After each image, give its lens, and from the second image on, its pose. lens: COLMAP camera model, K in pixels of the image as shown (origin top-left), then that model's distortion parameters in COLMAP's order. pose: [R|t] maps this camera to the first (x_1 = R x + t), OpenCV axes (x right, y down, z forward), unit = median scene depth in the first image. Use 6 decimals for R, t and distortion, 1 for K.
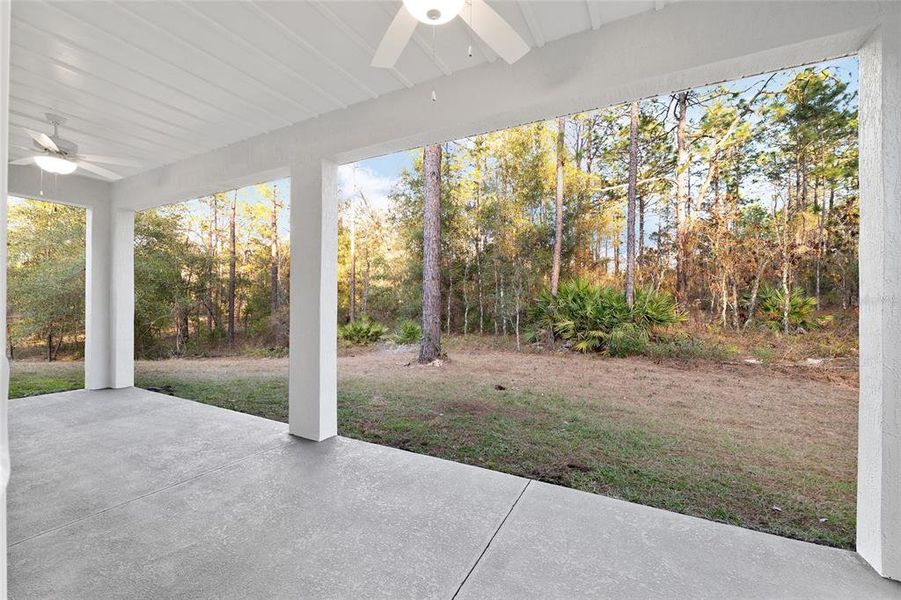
lens RADIAL K [[371.6, 0, 447.3], [0, 371.6, 294.4], [0, 0, 1]] dist [-0.002647, -0.000041]
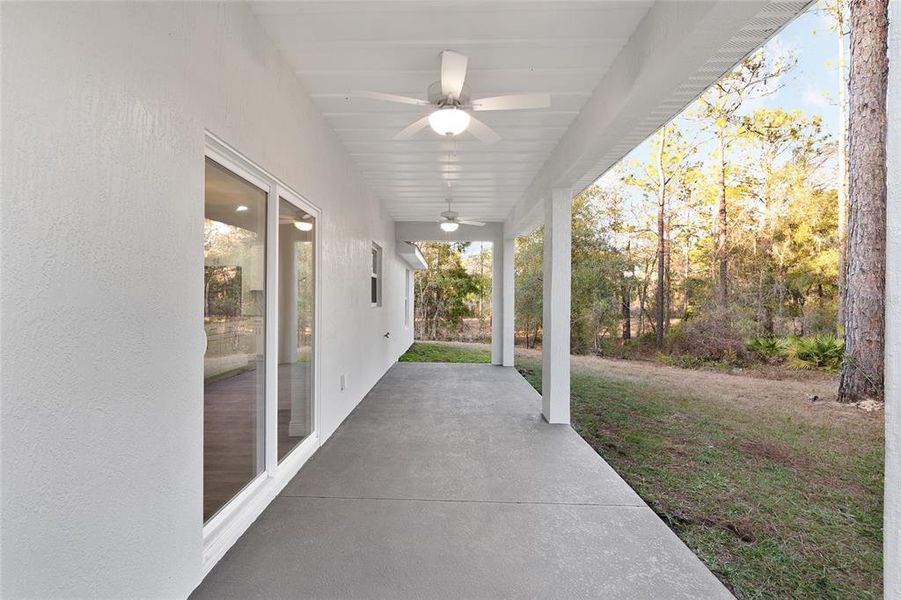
lens RADIAL K [[441.8, 0, 450.8], [0, 441.8, 297.6], [0, 0, 1]] dist [-0.001873, 0.000209]
pose [[0.455746, -0.007049, -0.890082, 0.565788], [0.011990, 0.999927, -0.001779, -0.010632], [0.890029, -0.009861, 0.455797, 0.045674]]
